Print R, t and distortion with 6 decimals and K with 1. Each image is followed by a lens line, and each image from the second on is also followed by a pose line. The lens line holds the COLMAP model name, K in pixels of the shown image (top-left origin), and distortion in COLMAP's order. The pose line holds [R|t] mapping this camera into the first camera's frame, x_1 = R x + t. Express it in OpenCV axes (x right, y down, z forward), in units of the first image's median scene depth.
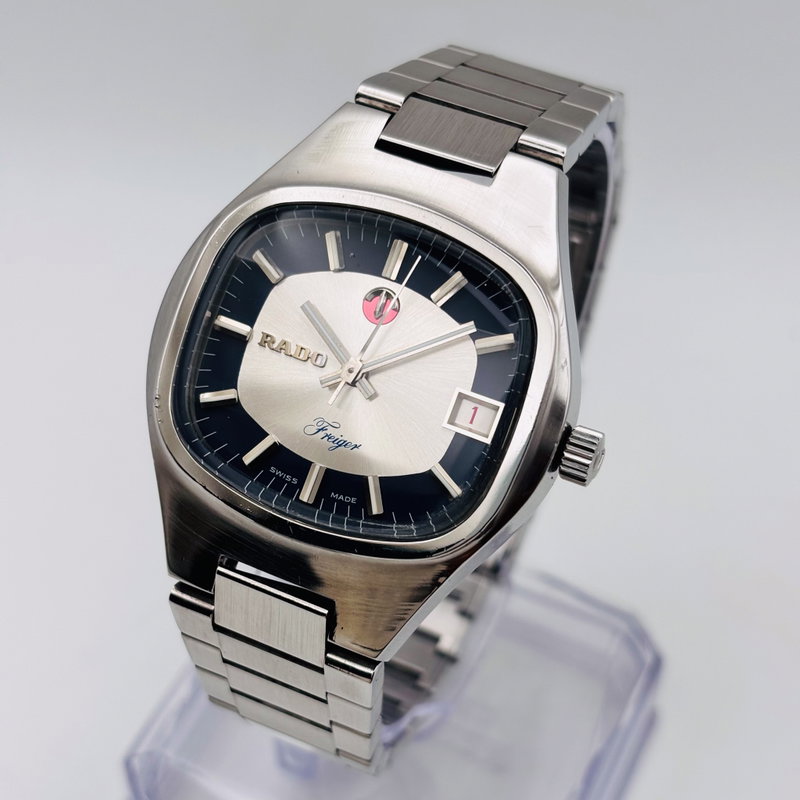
lens RADIAL K [[1782.6, 0, 400.0], [0, 1782.6, 400.0], [0, 0, 1]] dist [0.250392, -1.841593]
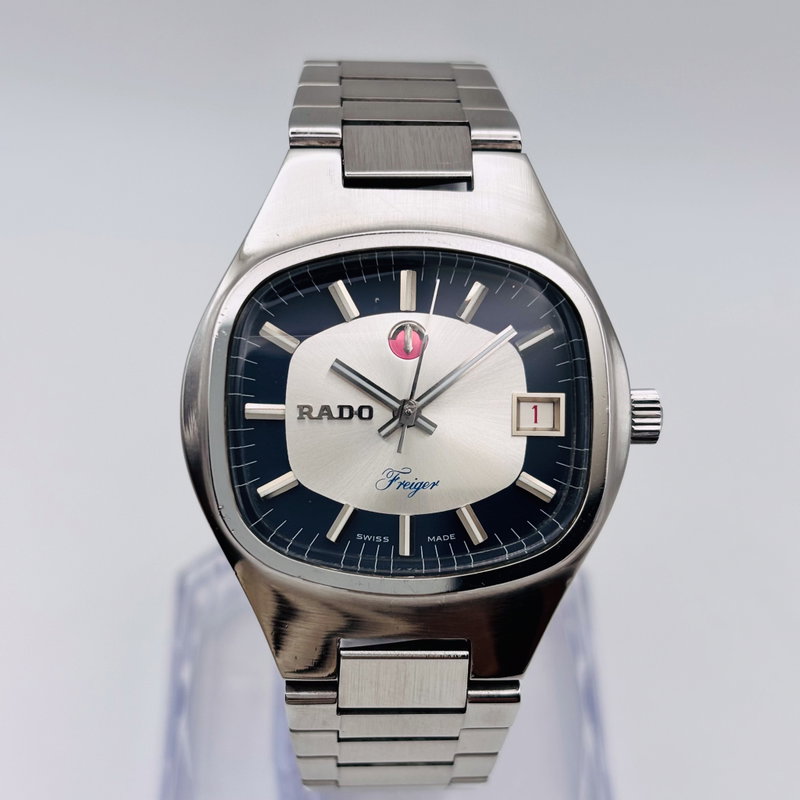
lens RADIAL K [[1782.6, 0, 400.0], [0, 1782.6, 400.0], [0, 0, 1]] dist [0.250392, -1.841593]
pose [[0.891297, -0.328787, 0.312232, -0.328972], [0.314545, 0.944325, 0.096494, -0.116930], [-0.326574, 0.012206, 0.945093, 0.079819]]
